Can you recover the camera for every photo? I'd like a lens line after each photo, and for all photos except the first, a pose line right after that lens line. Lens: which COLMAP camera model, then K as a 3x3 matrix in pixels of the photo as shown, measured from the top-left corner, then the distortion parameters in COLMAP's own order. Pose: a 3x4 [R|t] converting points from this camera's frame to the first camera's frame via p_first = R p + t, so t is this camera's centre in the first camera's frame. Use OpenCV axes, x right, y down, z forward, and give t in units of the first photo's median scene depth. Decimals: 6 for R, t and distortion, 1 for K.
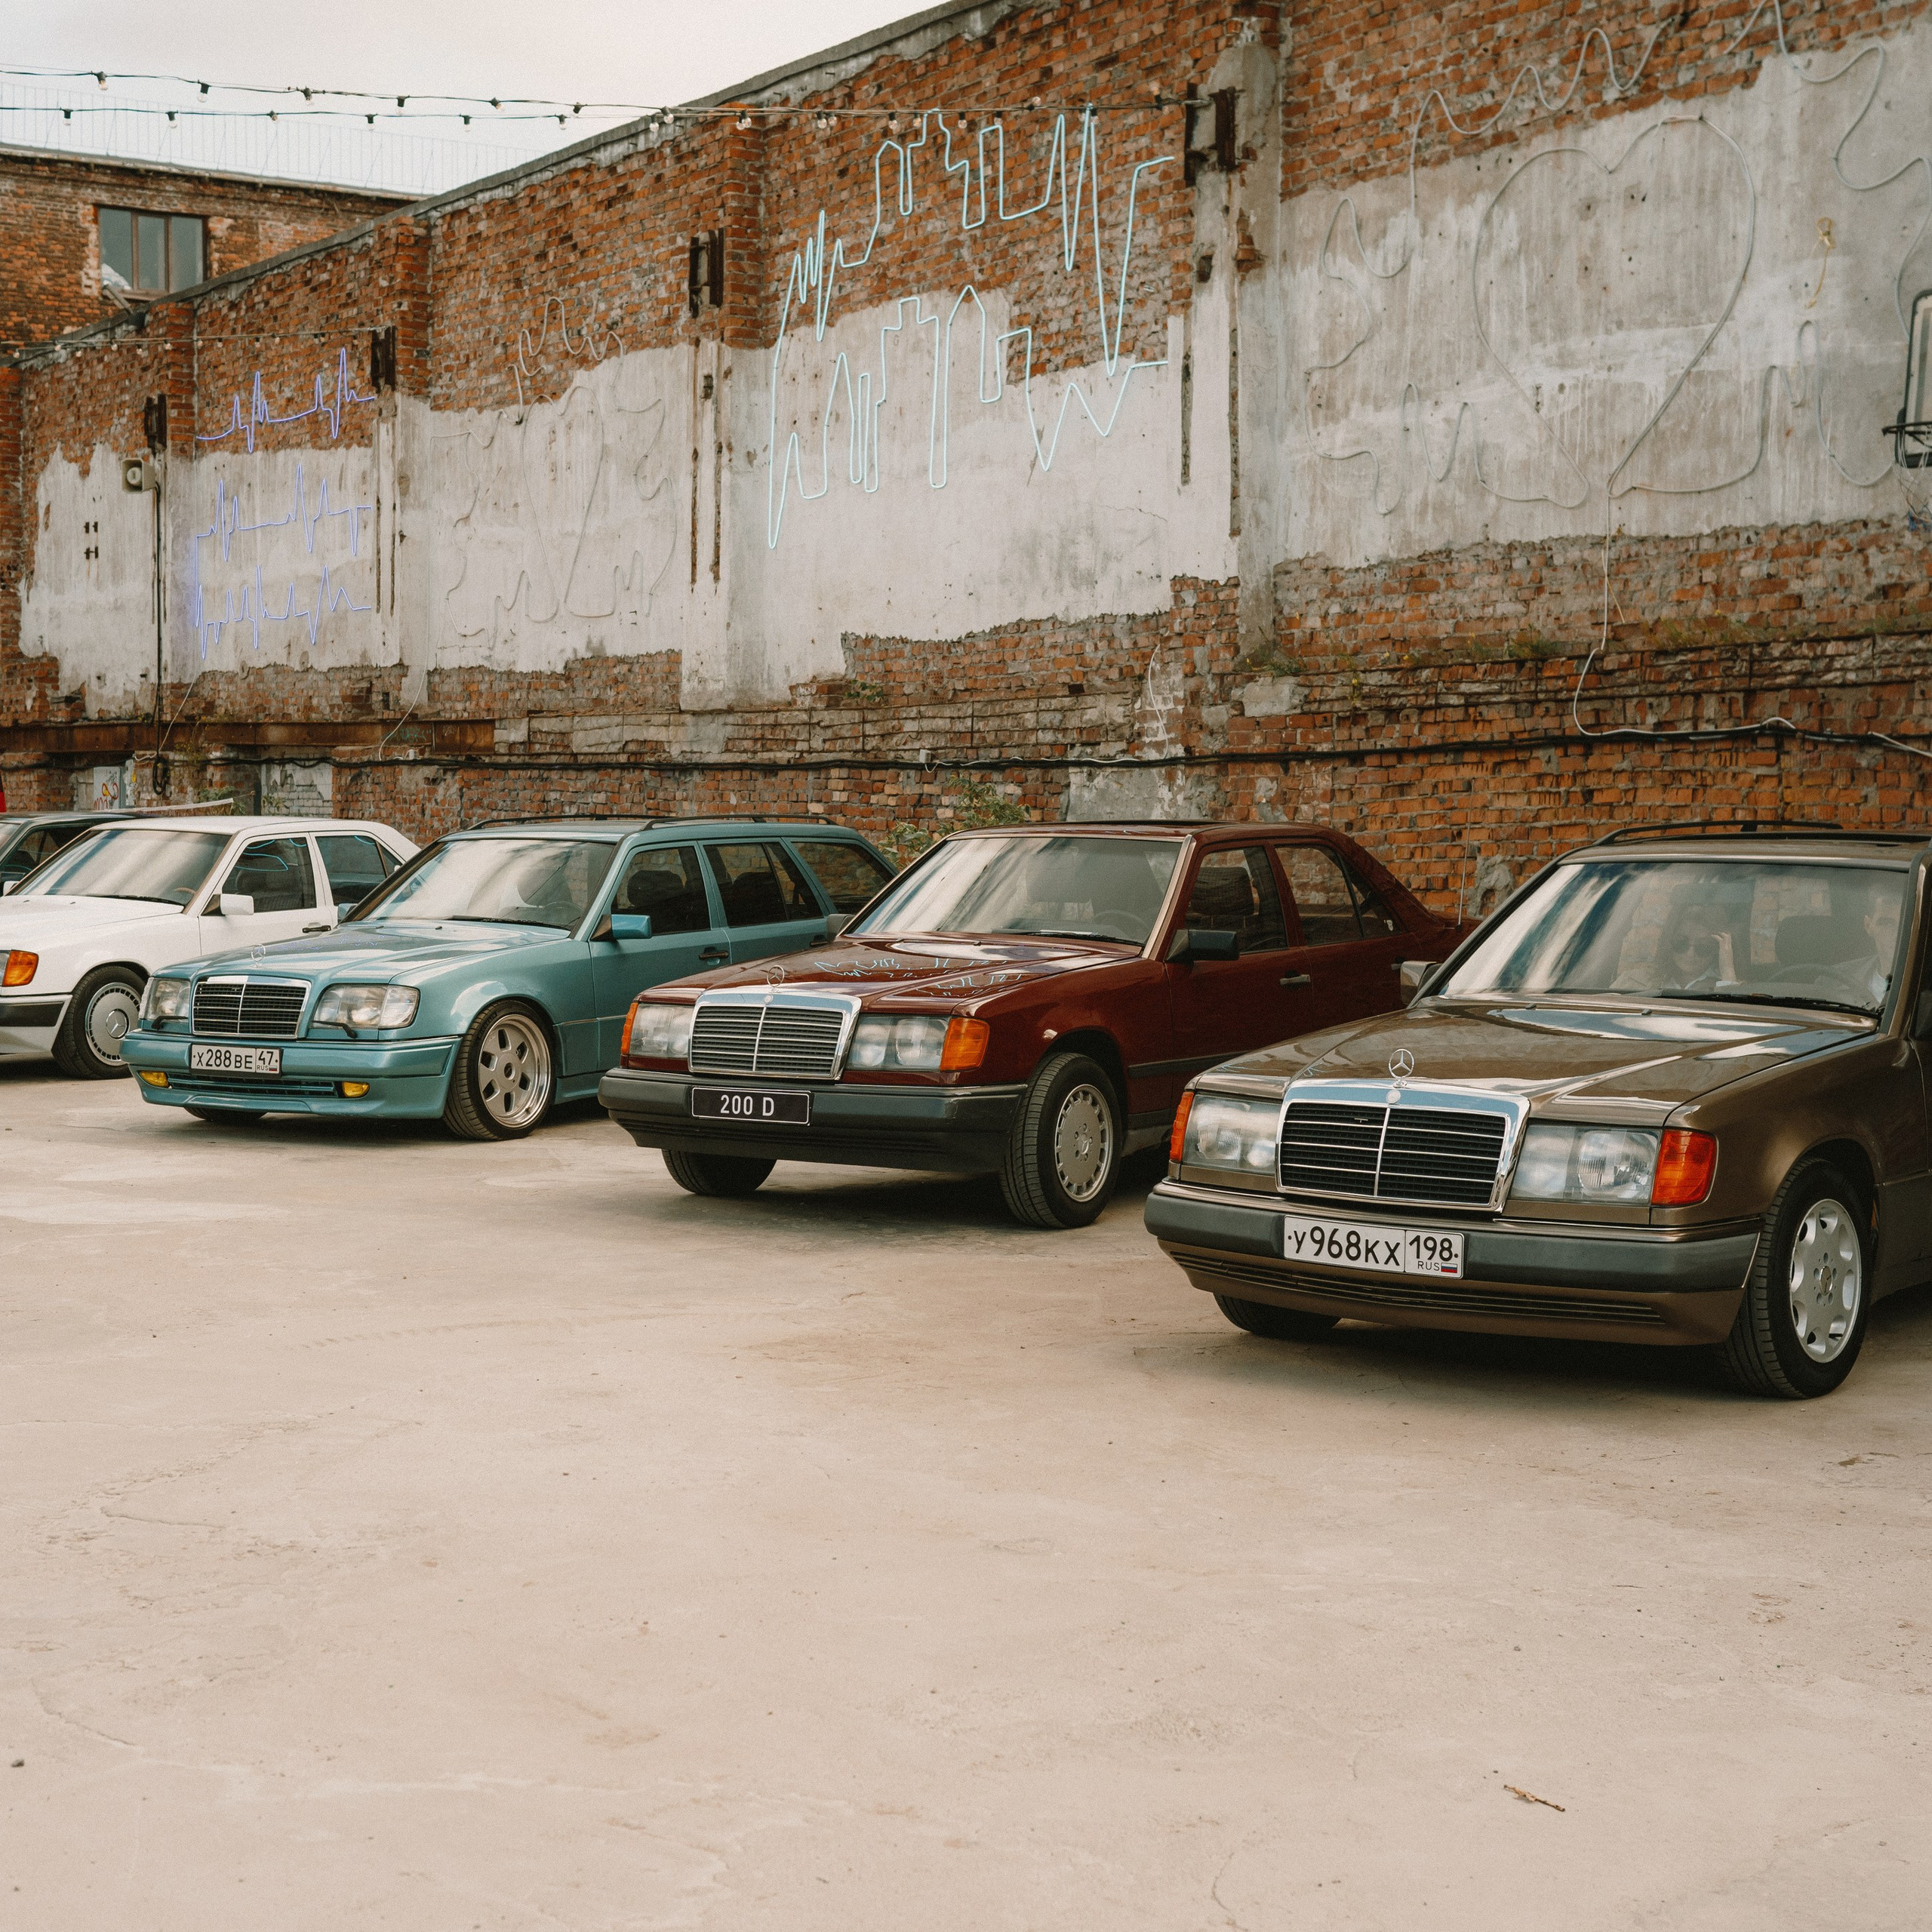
lens RADIAL K [[3294.6, 0, 961.5], [0, 3294.6, 970.1], [0, 0, 1]] dist [0.082230, 0.000000]
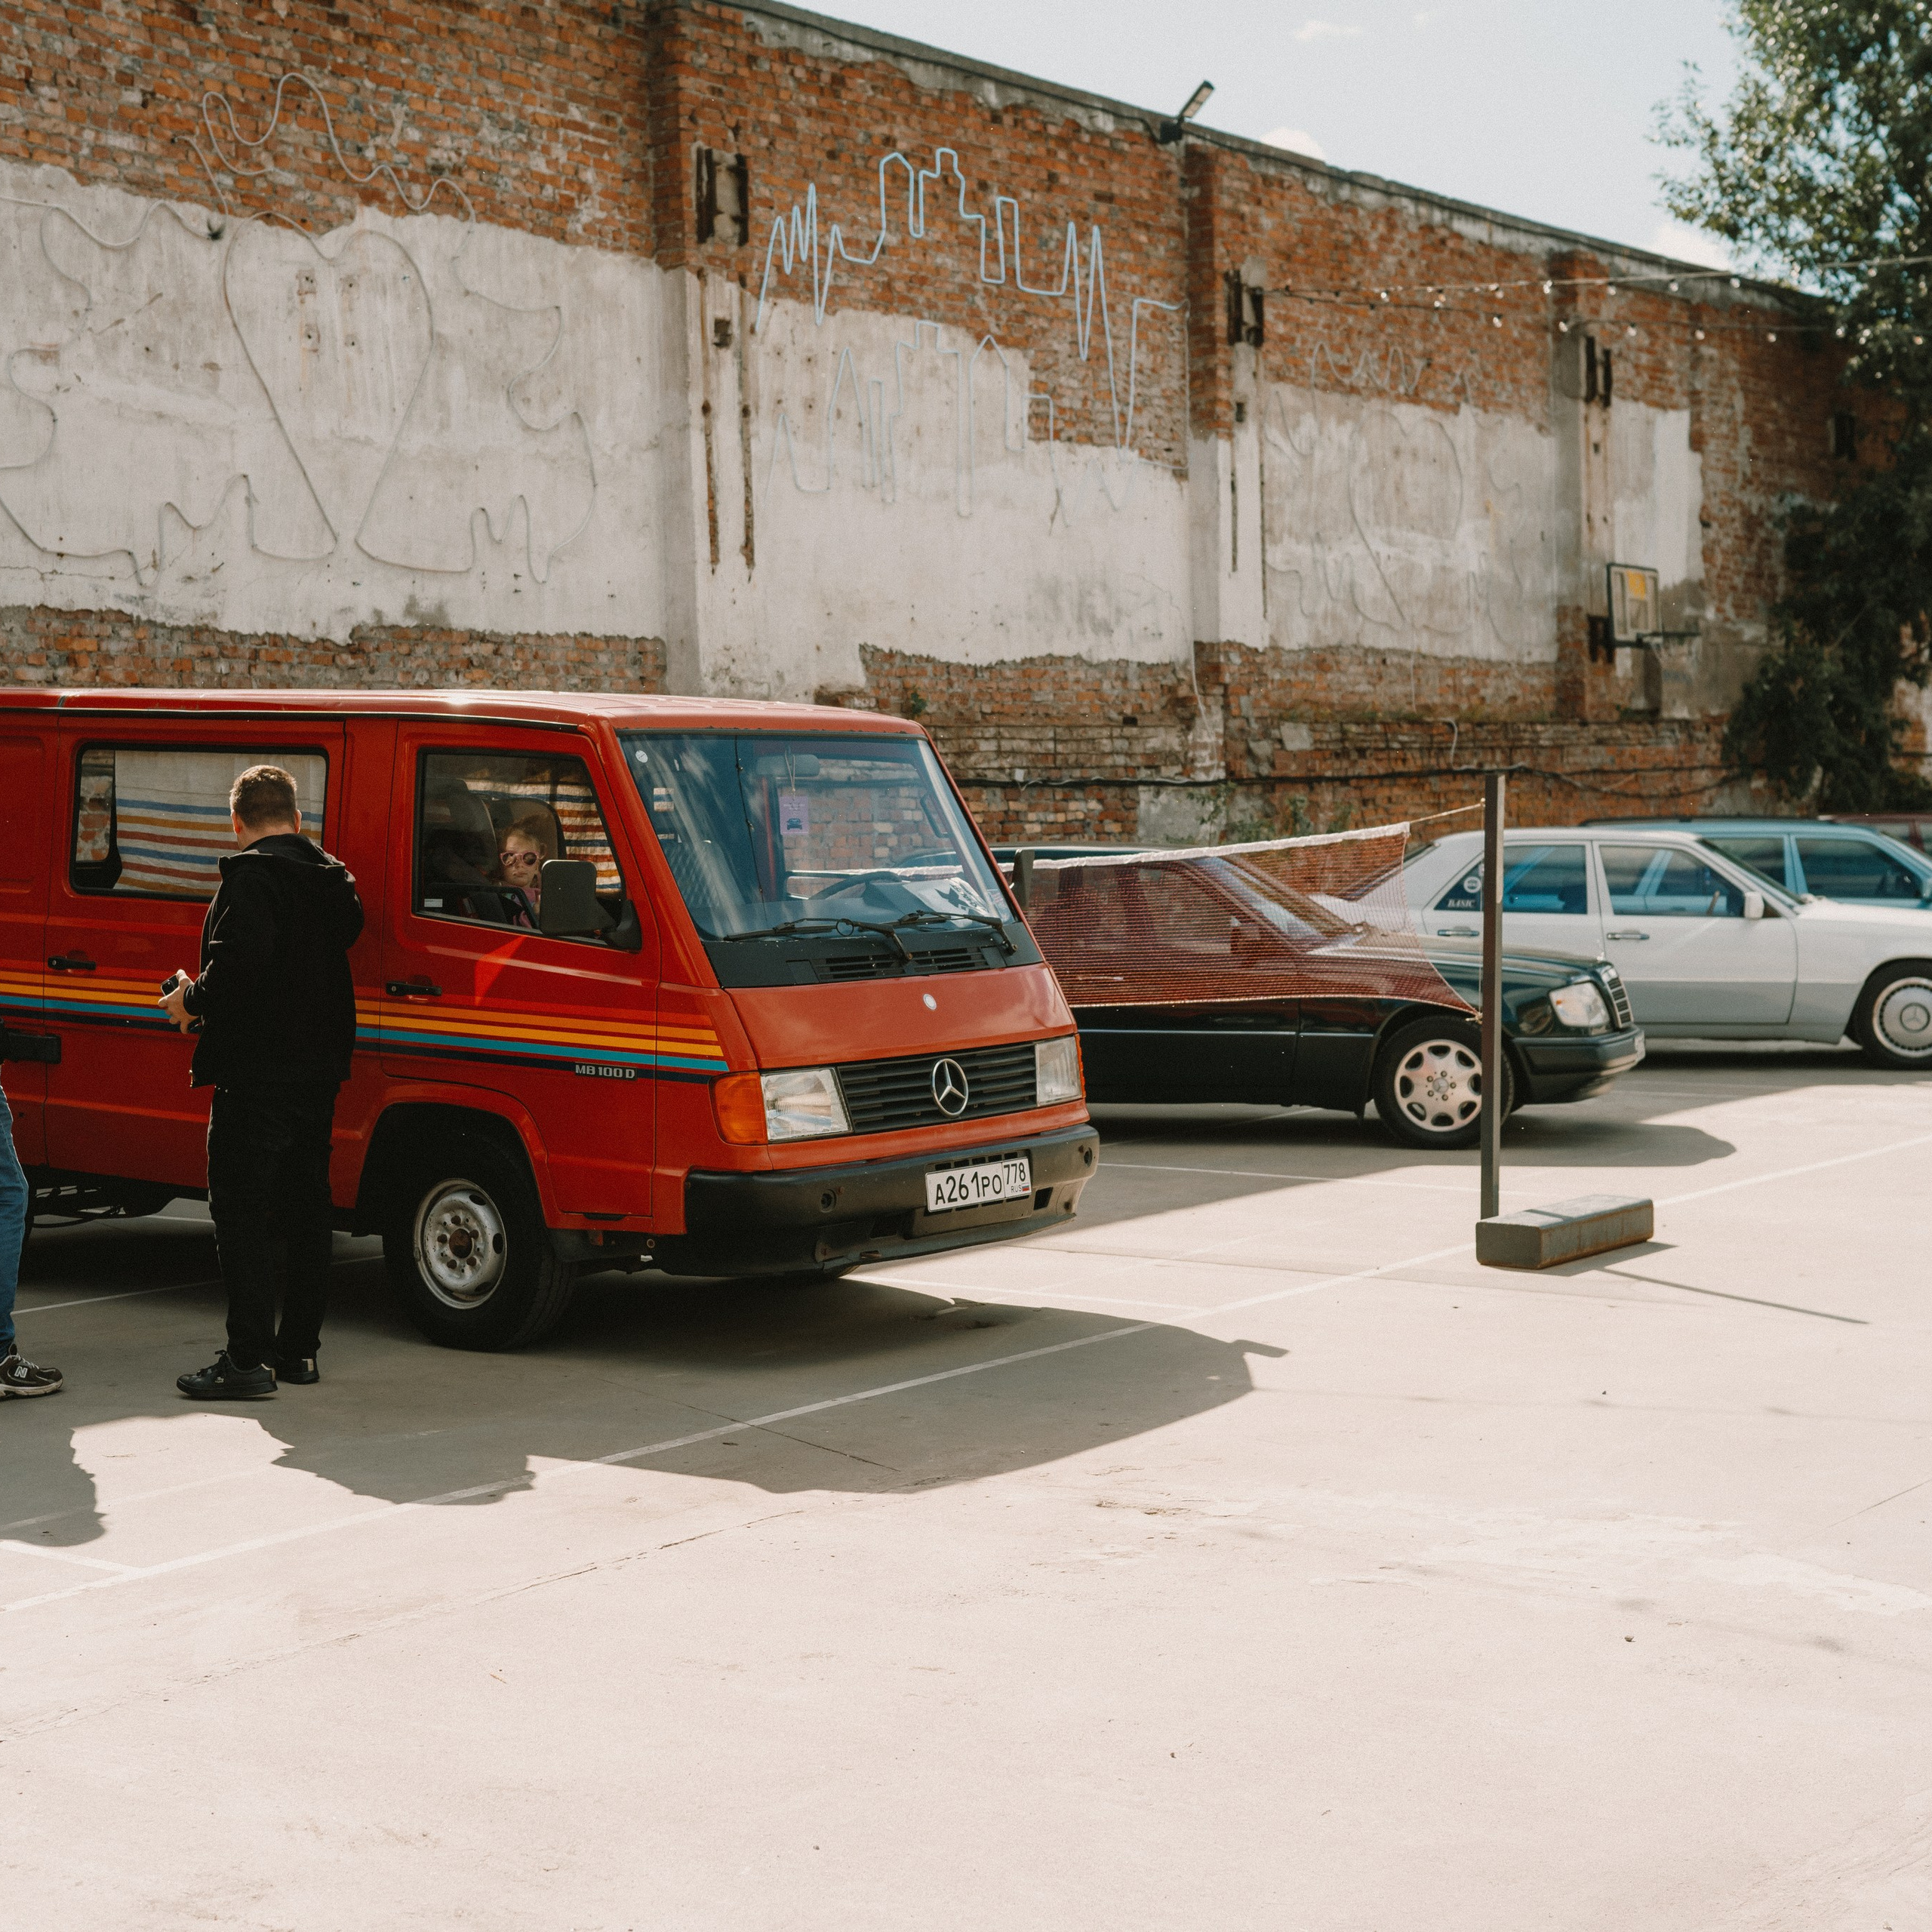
lens RADIAL K [[3294.6, 0, 965.4], [0, 3294.6, 961.9], [0, 0, 1]] dist [0.082230, 0.000000]
pose [[-0.361840, -0.040223, 0.931372, -1.029553], [0.062404, 0.995783, 0.067249, -0.080293], [-0.930149, 0.082455, -0.357804, 1.451825]]
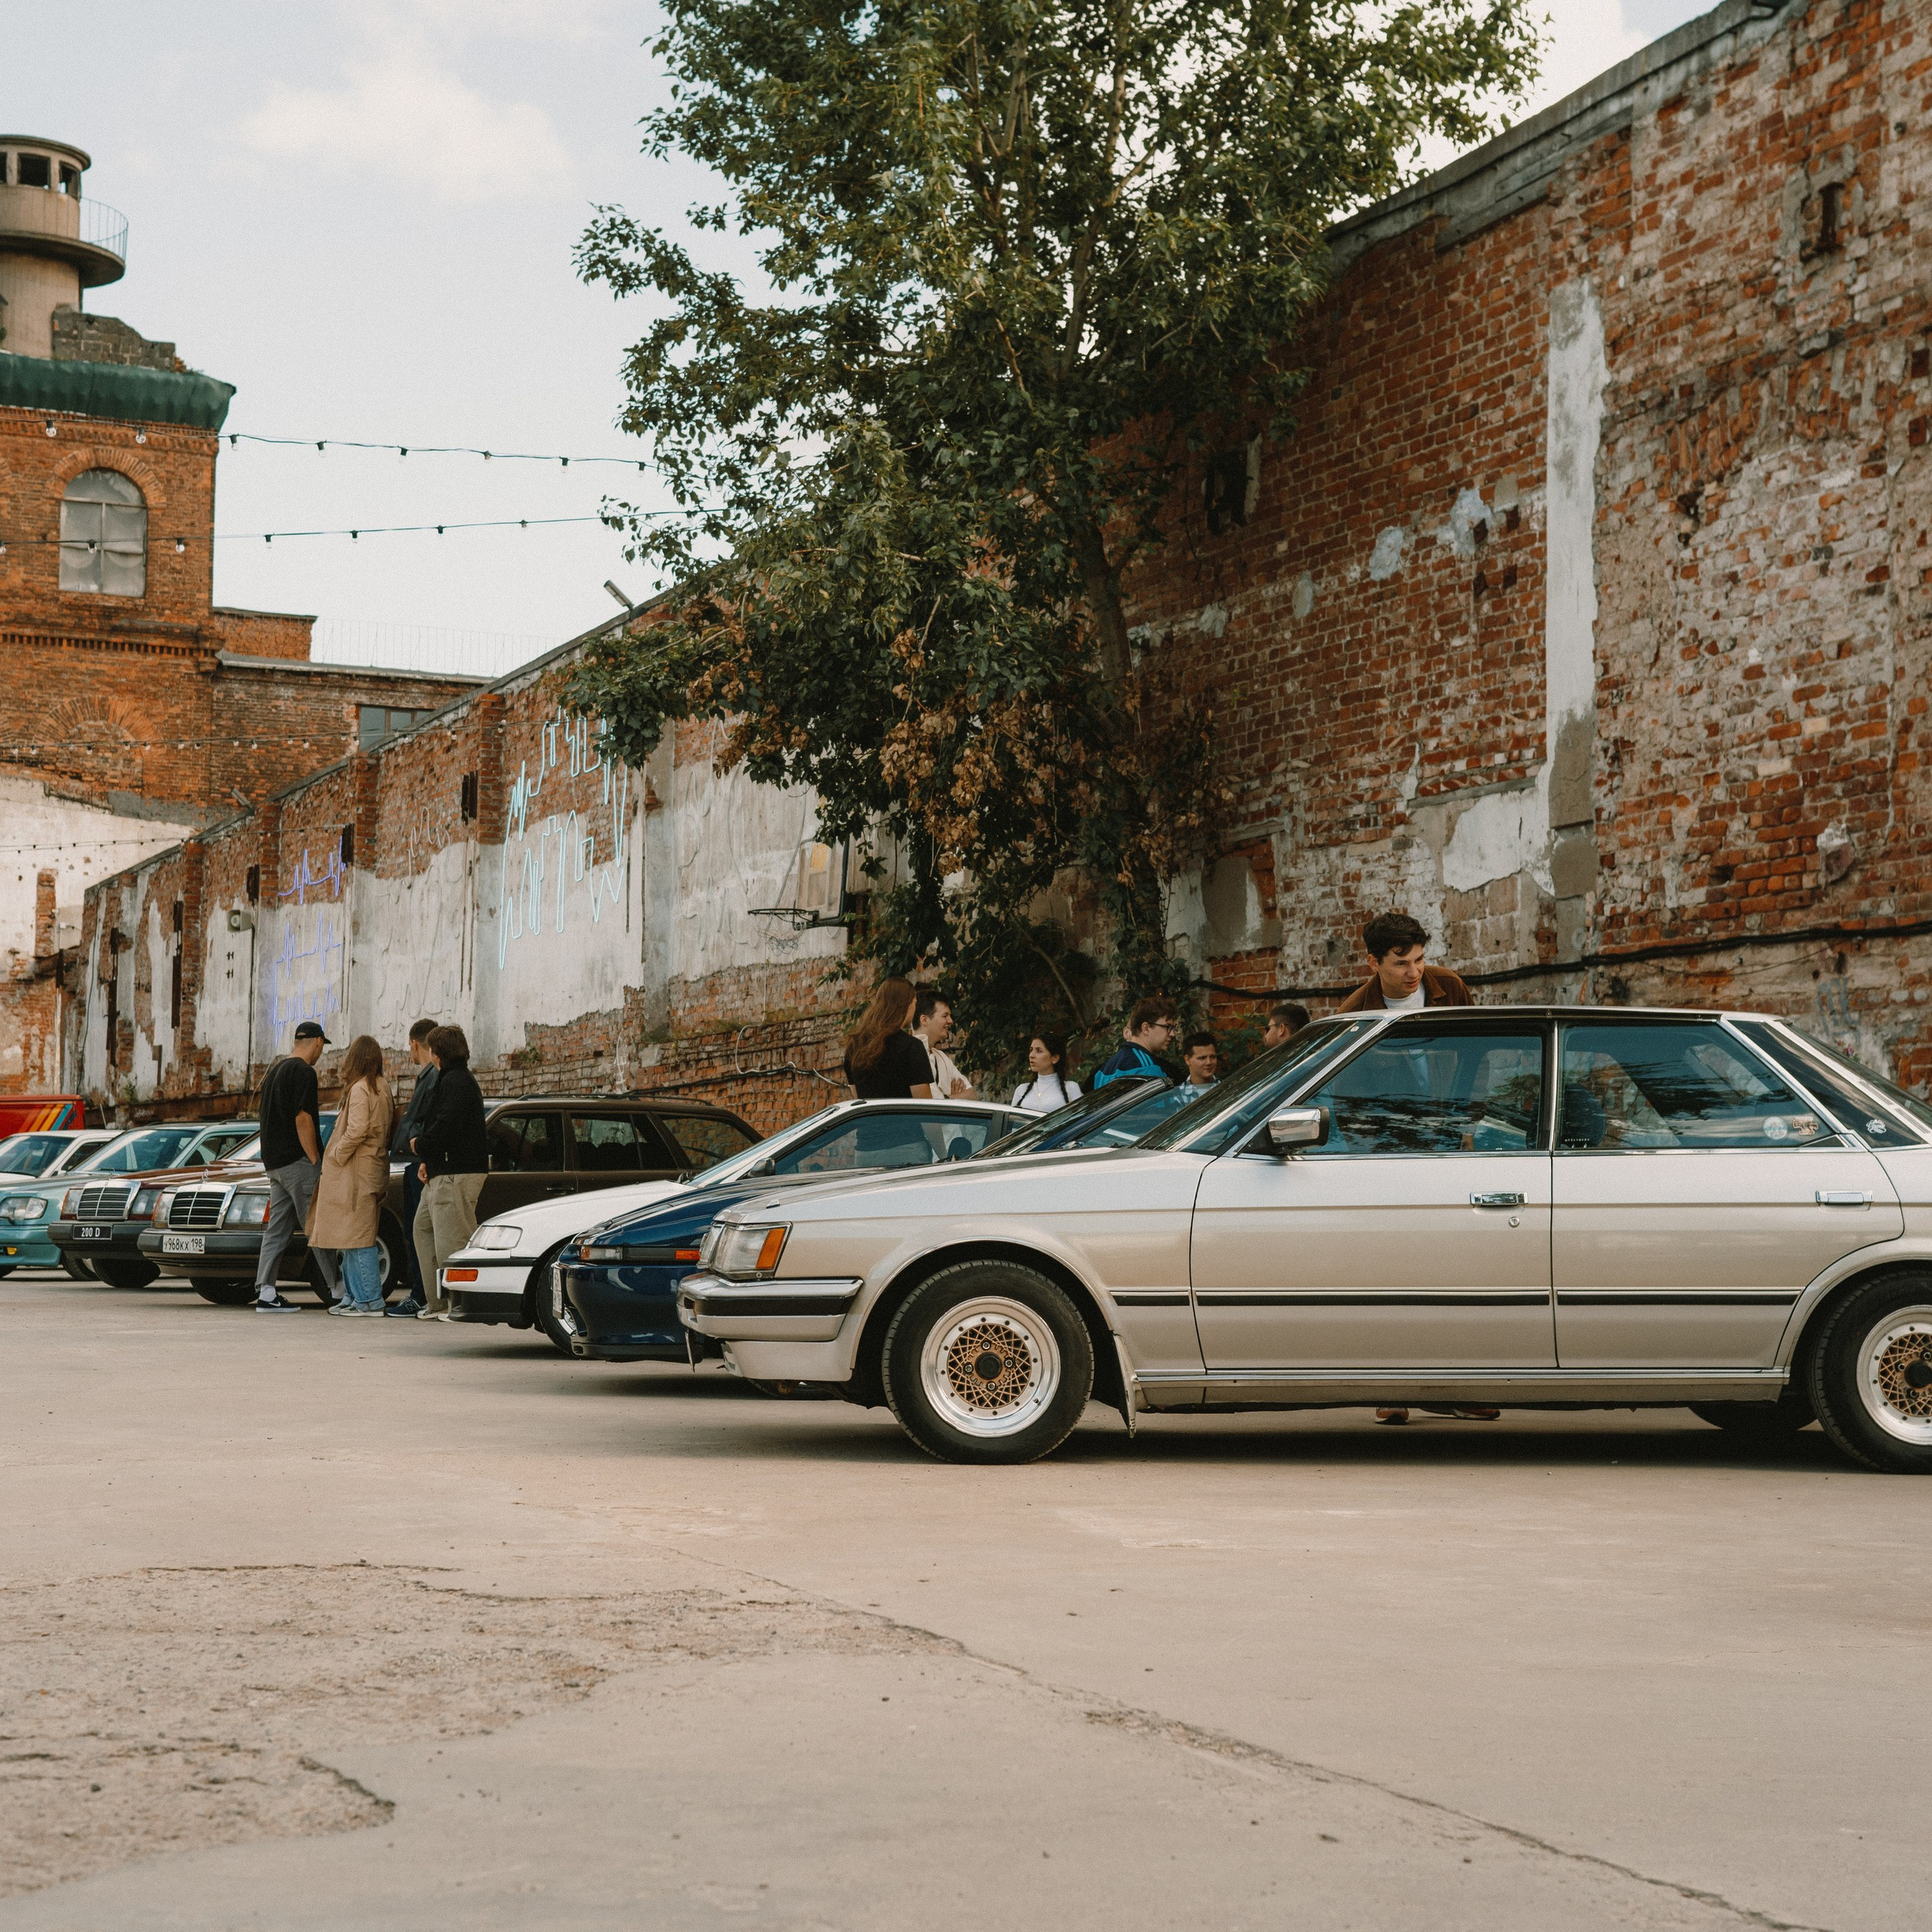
lens RADIAL K [[3294.6, 0, 949.8], [0, 3294.6, 961.1], [0, 0, 1]] dist [0.082230, 0.000000]
pose [[0.988276, -0.007244, -0.152504, 0.449534], [-0.011887, 0.992191, -0.124160, 0.069745], [0.152212, 0.124517, 0.980473, -0.582362]]
